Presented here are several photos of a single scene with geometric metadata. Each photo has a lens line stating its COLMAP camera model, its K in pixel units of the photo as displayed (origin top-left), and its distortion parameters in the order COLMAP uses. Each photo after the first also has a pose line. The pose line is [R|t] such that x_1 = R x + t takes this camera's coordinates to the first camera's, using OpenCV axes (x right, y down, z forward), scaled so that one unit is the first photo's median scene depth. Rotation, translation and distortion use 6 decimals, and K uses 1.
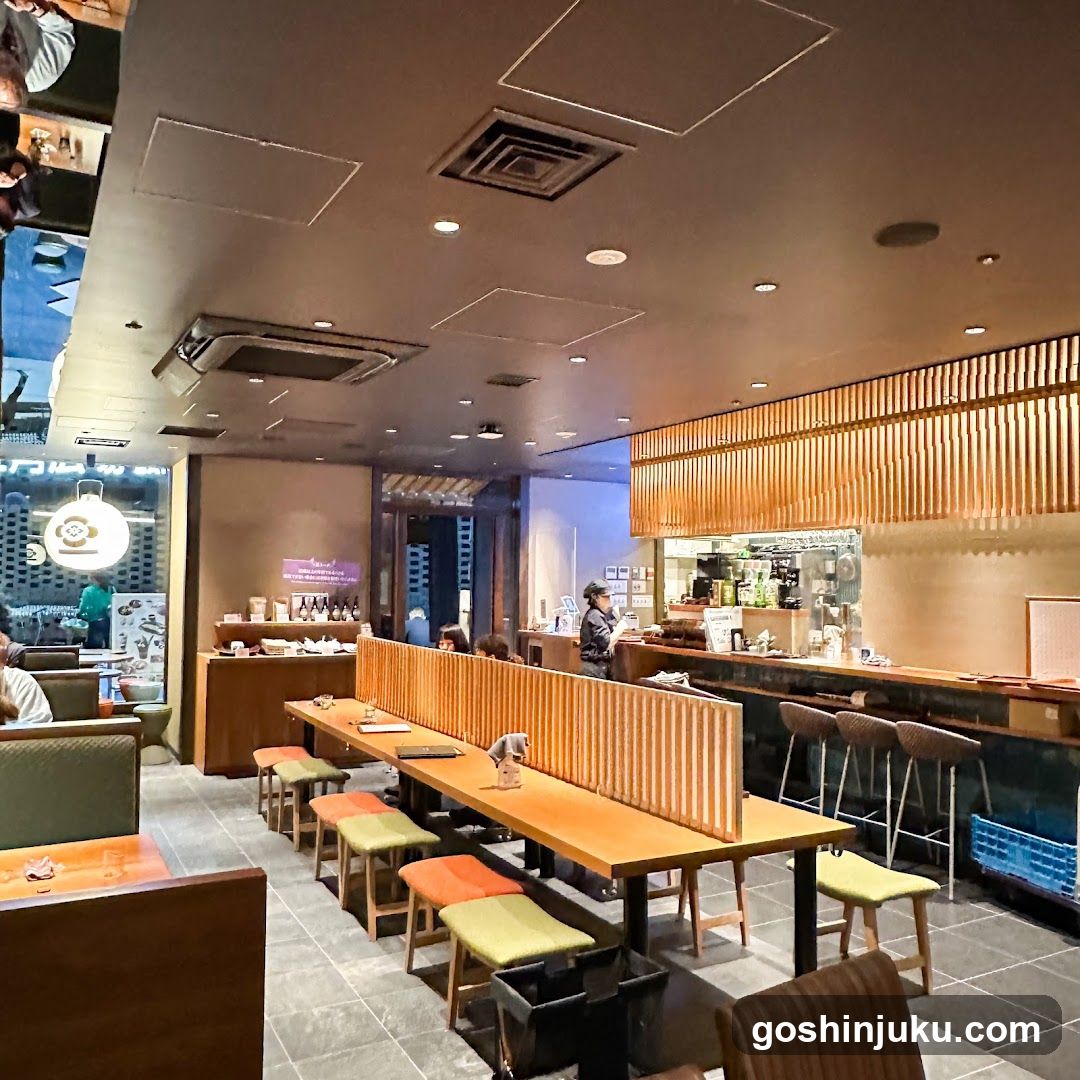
lens RADIAL K [[959.3, 0, 539.7], [0, 959.3, 538.3], [0, 0, 1]] dist [-0.002349, -0.001324]
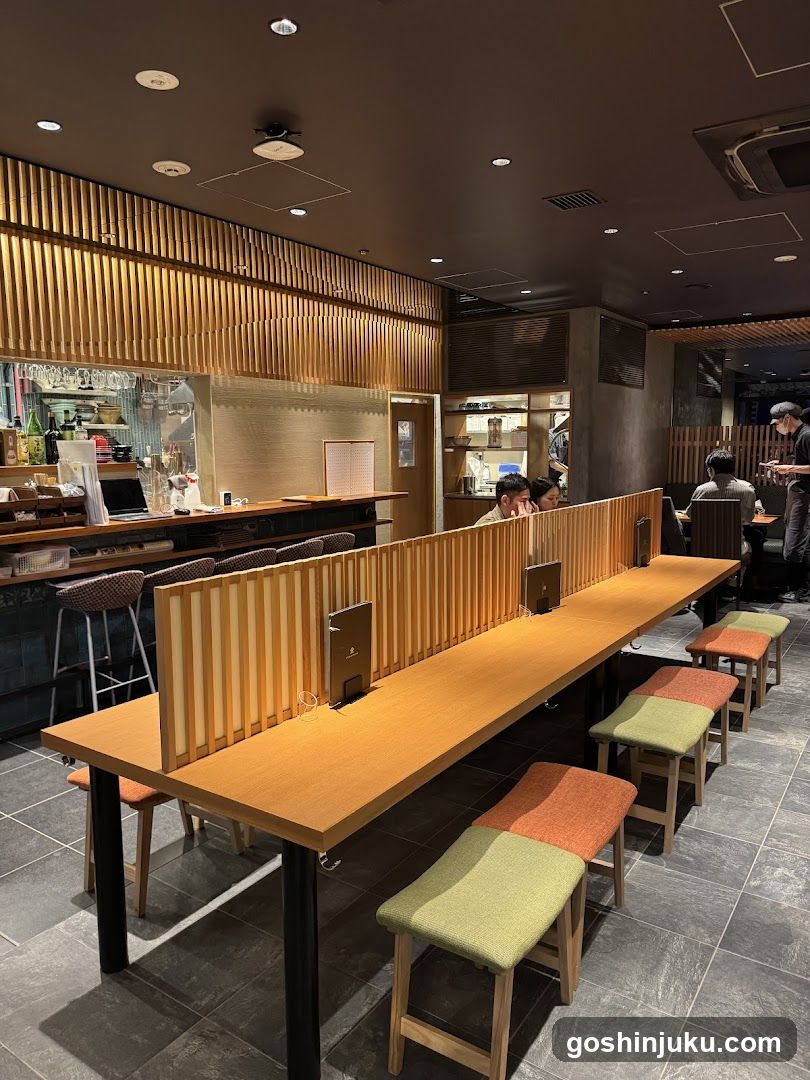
lens RADIAL K [[769.2, 0, 404.8], [0, 769.2, 540.9], [0, 0, 1]] dist [-0.000379, -0.000079]
pose [[-0.449566, -0.125194, 0.884430, -0.555870], [-0.041240, 0.991983, 0.119456, 0.060801], [-0.892295, 0.017229, -0.451125, 1.301971]]
